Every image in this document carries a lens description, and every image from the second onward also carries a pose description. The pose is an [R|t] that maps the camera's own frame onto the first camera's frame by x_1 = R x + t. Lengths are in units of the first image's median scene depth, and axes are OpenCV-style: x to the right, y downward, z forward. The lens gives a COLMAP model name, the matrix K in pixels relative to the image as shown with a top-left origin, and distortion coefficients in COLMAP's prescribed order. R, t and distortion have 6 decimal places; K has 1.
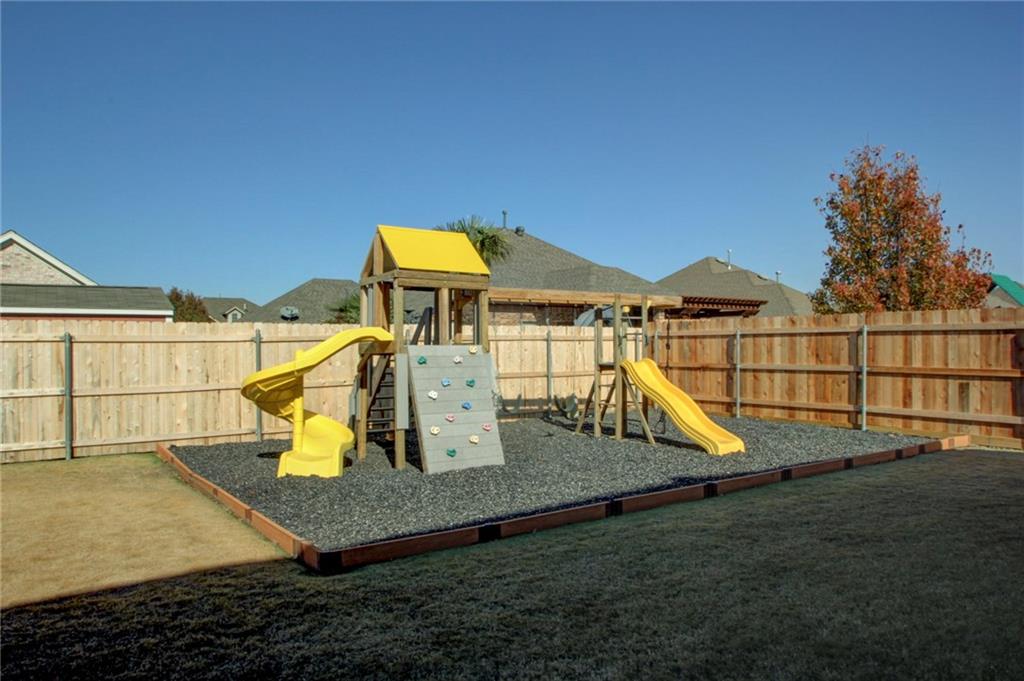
lens RADIAL K [[700.1, 0, 513.6], [0, 700.1, 345.5], [0, 0, 1]] dist [-0.029760, -0.000282]
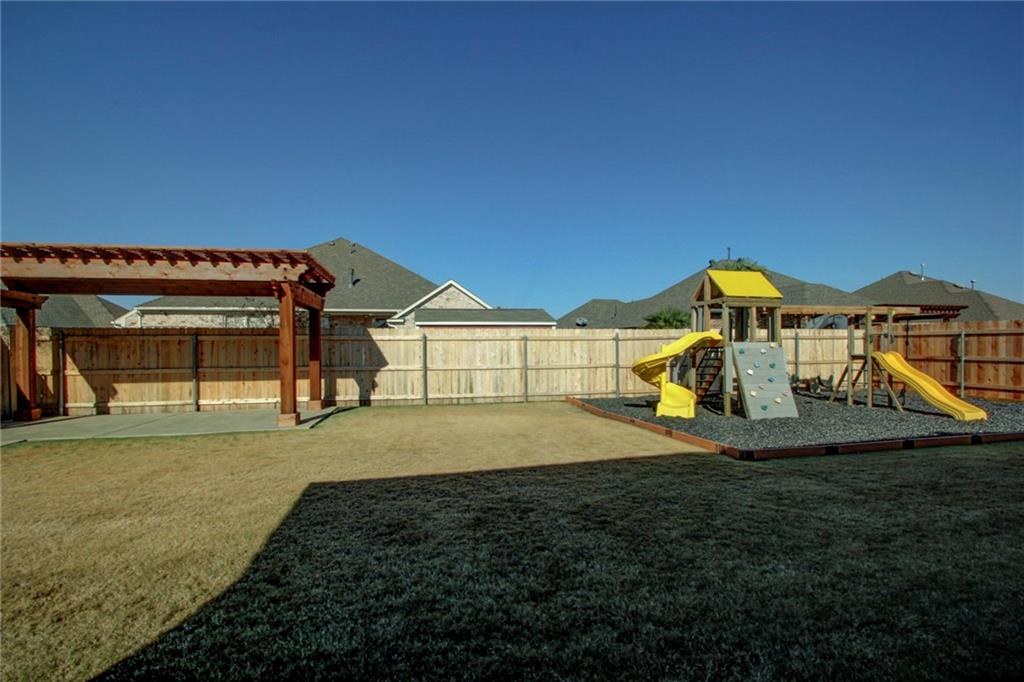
lens RADIAL K [[478.0, 0, 509.0], [0, 478.0, 339.3], [0, 0, 1]] dist [-0.014638, -0.002028]
pose [[0.920531, -0.001112, -0.390667, -0.155043], [-0.001452, 0.999979, -0.006268, 0.000810], [0.390666, 0.006337, 0.920511, -0.196994]]
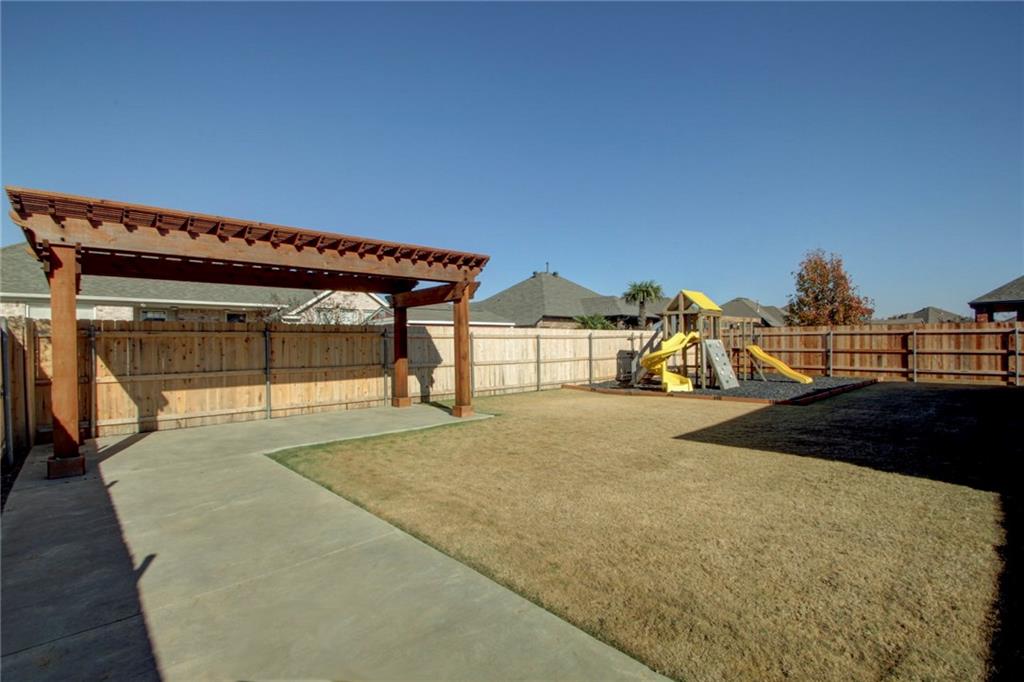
lens RADIAL K [[478.0, 0, 514.0], [0, 478.0, 343.3], [0, 0, 1]] dist [-0.014638, -0.002028]
pose [[0.991071, -0.001267, 0.133331, -0.827368], [0.001010, 0.999997, 0.002001, 0.007405], [-0.133333, -0.001848, 0.991070, -0.464176]]
